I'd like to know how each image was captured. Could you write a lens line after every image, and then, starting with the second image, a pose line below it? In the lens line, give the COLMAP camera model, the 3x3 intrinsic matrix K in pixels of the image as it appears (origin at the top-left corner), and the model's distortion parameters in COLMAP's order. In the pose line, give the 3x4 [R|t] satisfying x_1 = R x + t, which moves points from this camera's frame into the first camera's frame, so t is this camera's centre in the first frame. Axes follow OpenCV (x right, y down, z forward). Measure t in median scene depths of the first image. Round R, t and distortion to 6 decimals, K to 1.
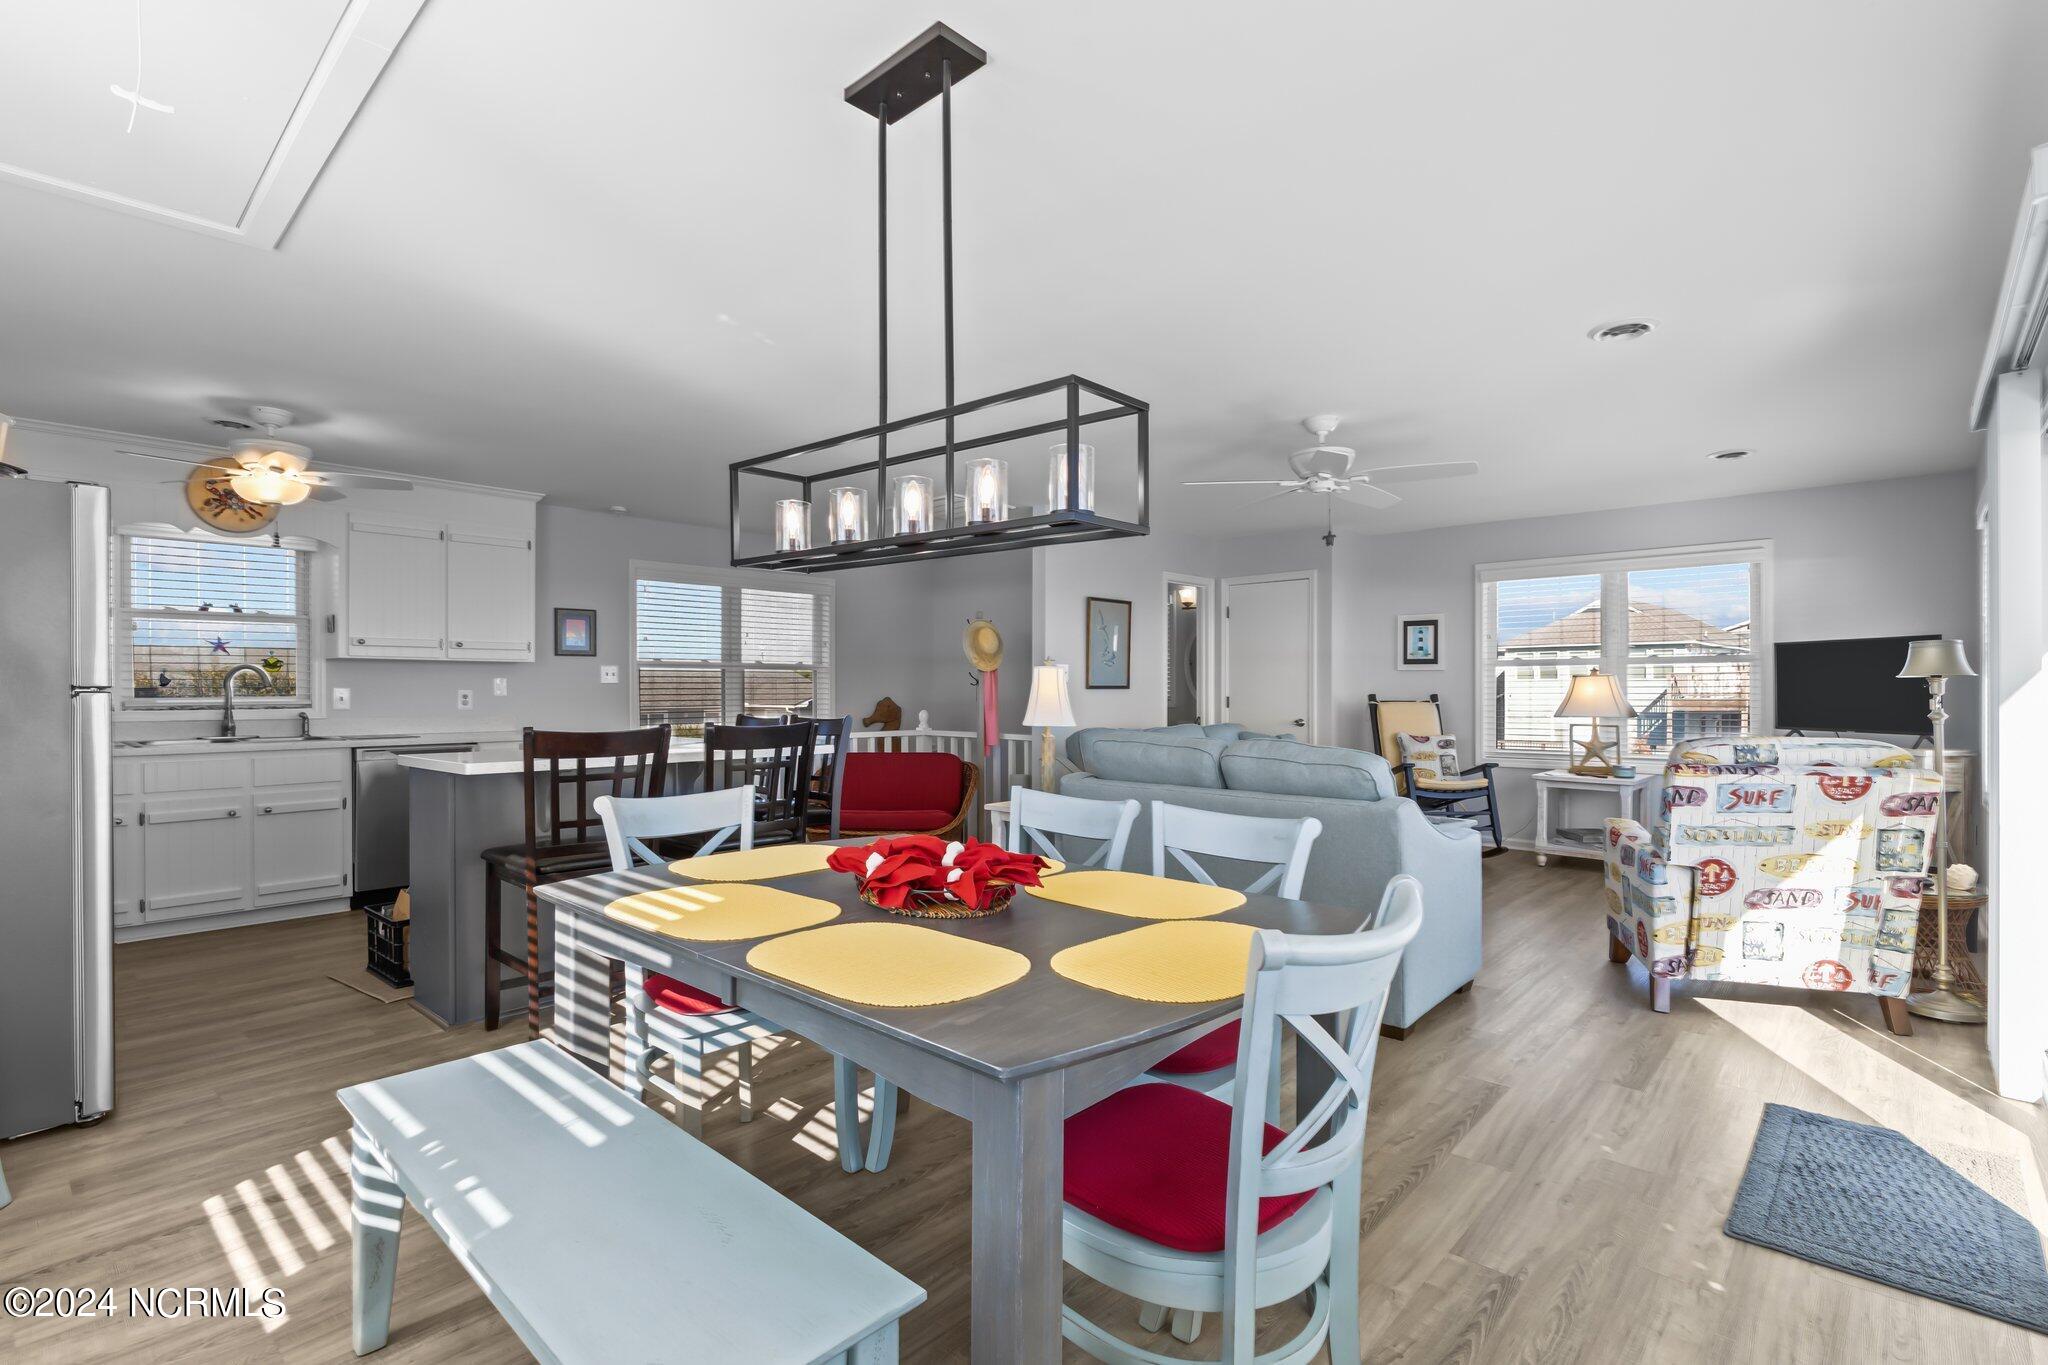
lens RADIAL K [[937.4, 0, 1021.9], [0, 937.4, 687.8], [0, 0, 1]] dist [-0.002019, 0.000289]
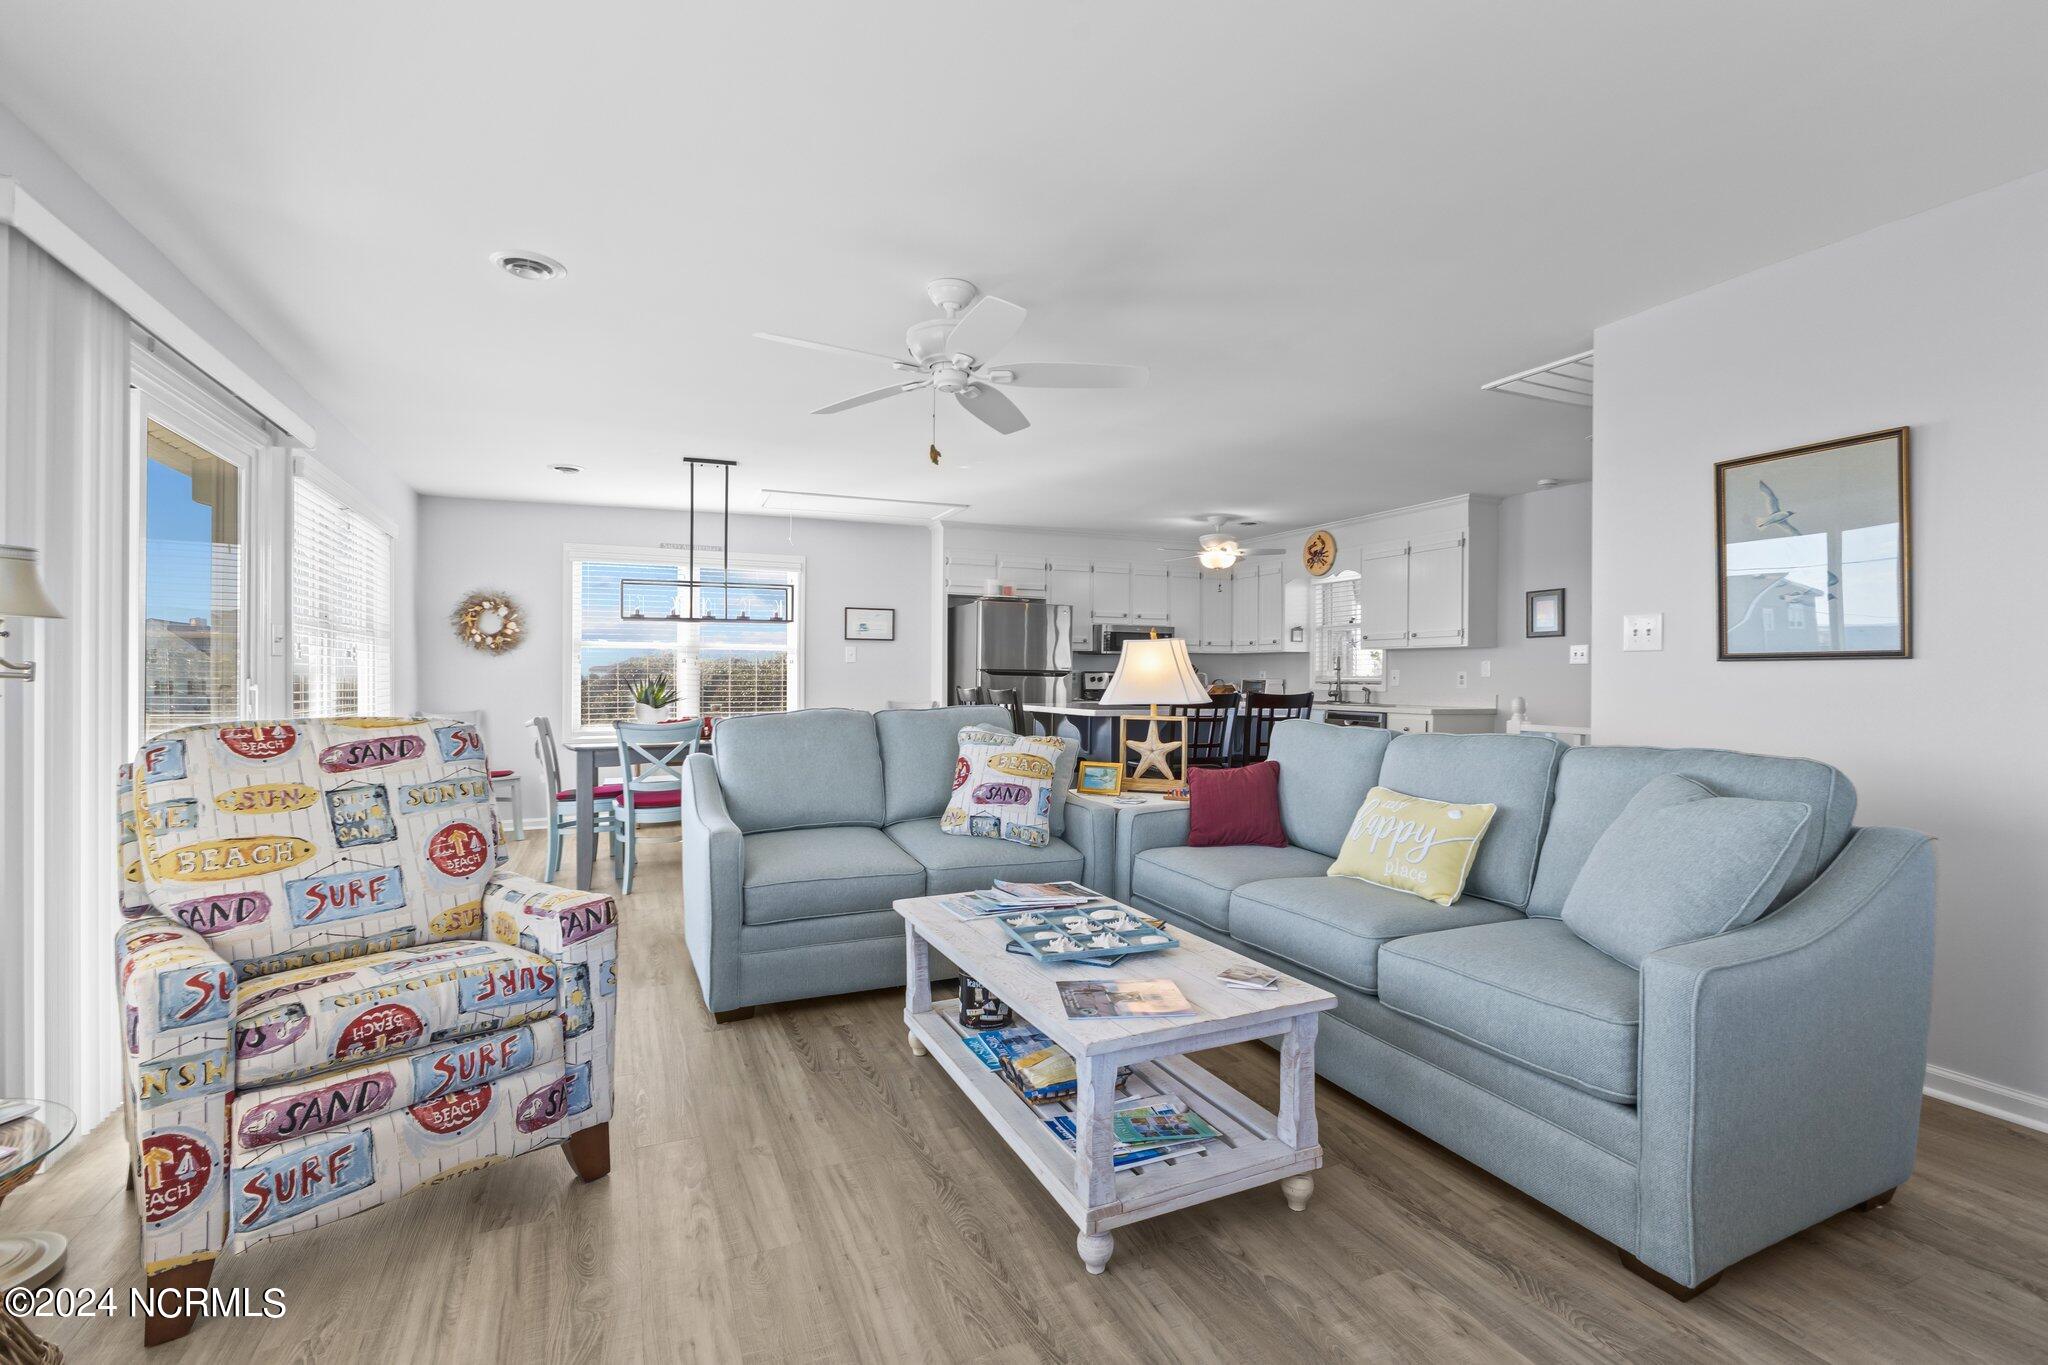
lens RADIAL K [[937.4, 0, 1042.8], [0, 937.4, 676.1], [0, 0, 1]] dist [-0.002019, 0.000289]
pose [[-0.393324, -0.003403, -0.919394, 0.866858], [-0.001926, 0.999994, -0.002878, 0.015020], [0.919398, 0.000639, -0.393328, 1.218677]]
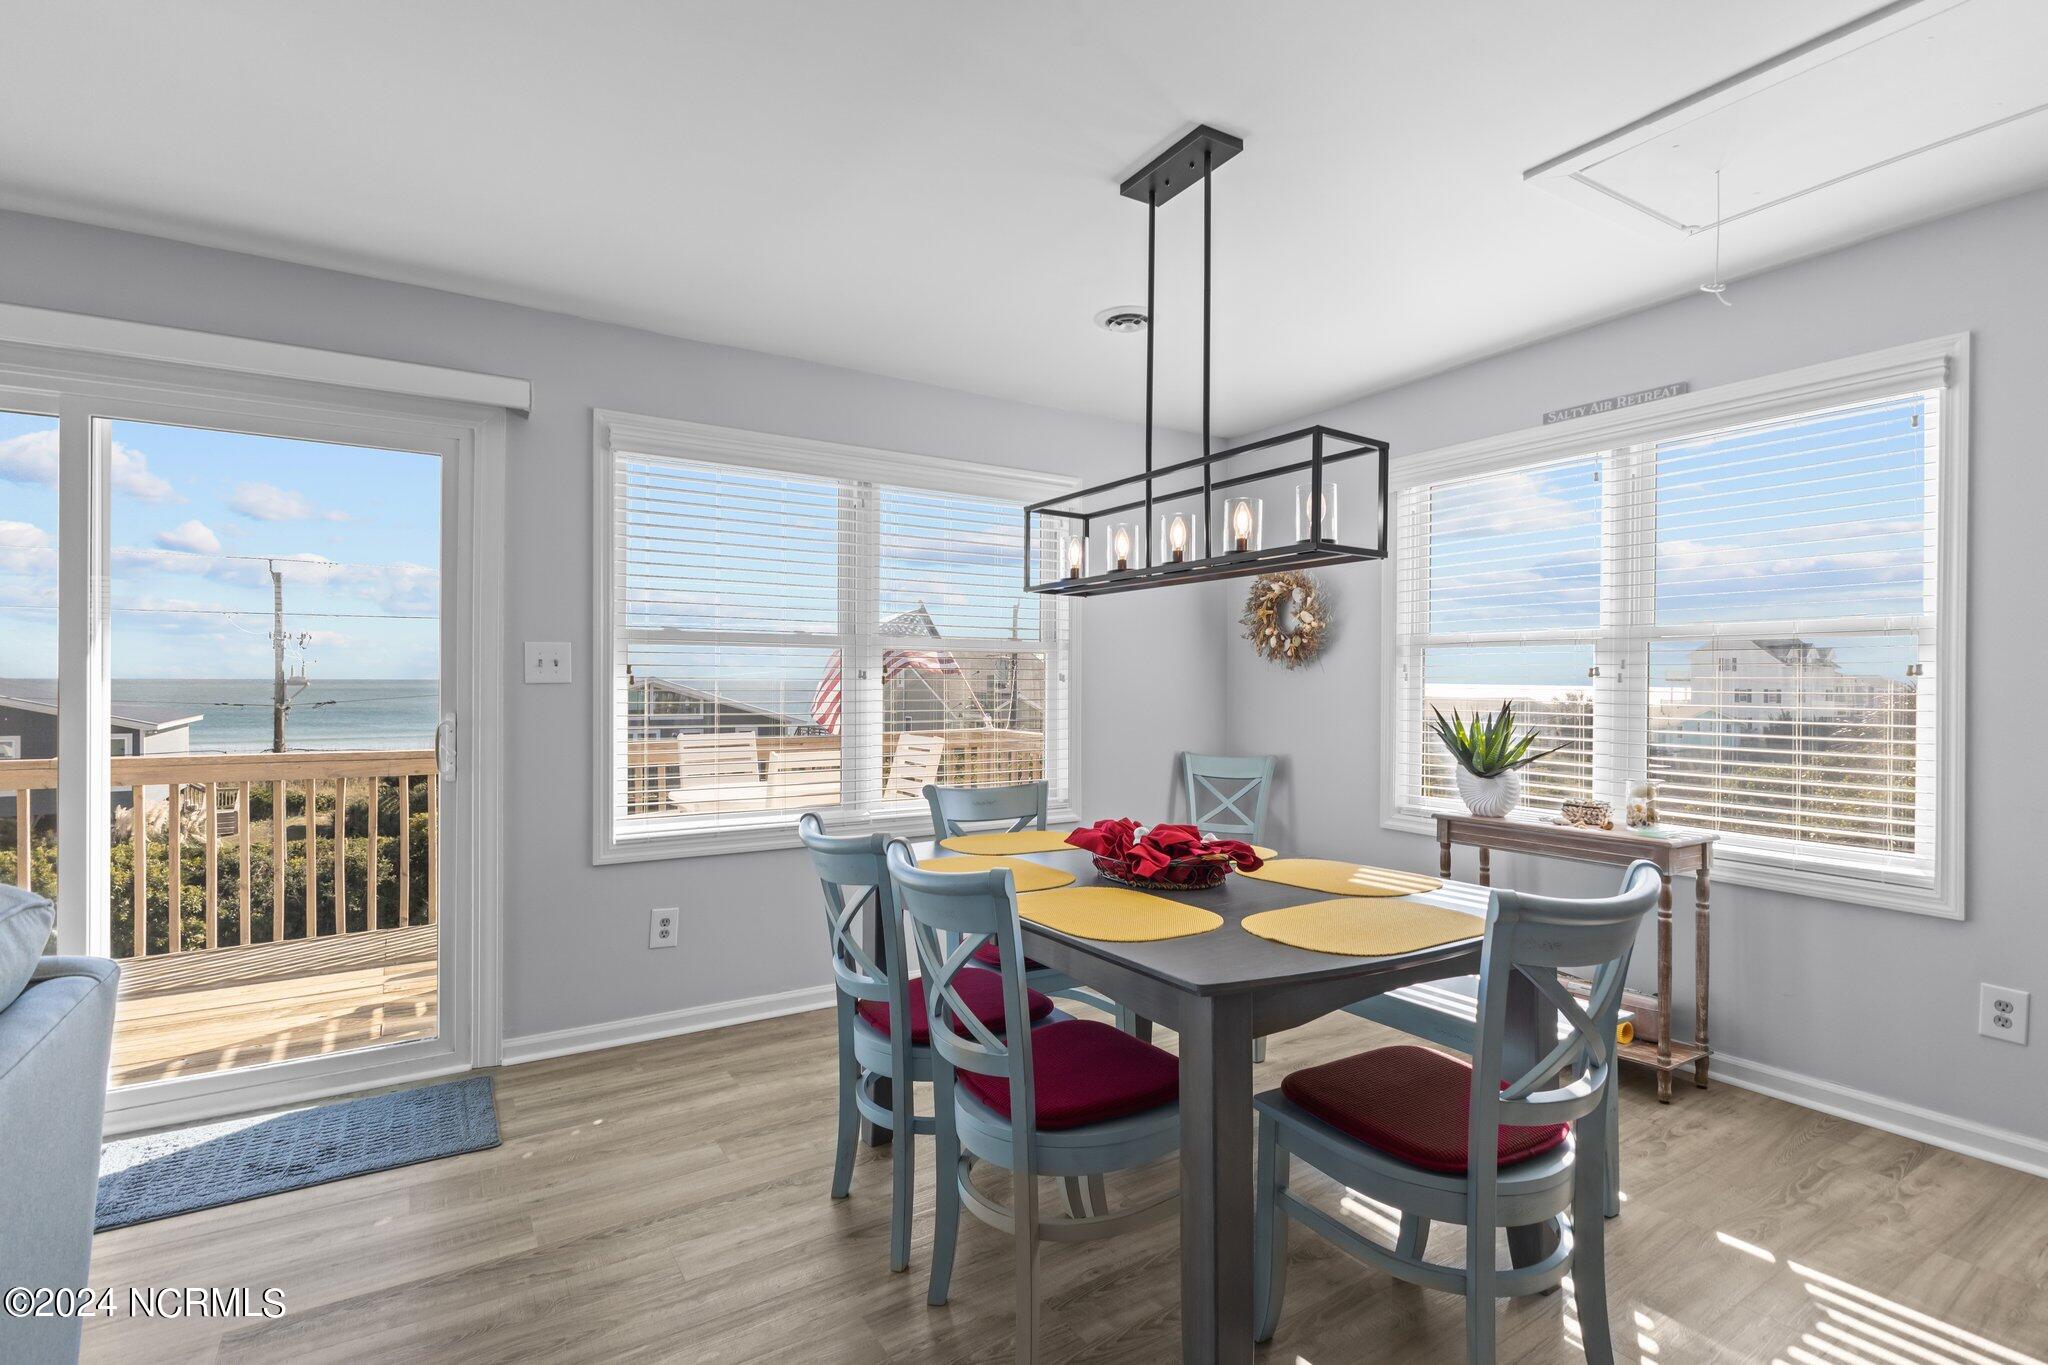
lens RADIAL K [[988.8, 0, 1017.3], [0, 988.8, 677.8], [0, 0, 1]] dist [0.016097, -0.003295]
pose [[-0.961887, -0.002252, 0.273438, -0.098989], [-0.003089, 0.999992, -0.002632, -0.005979], [-0.273430, -0.003376, -0.961886, 0.865264]]
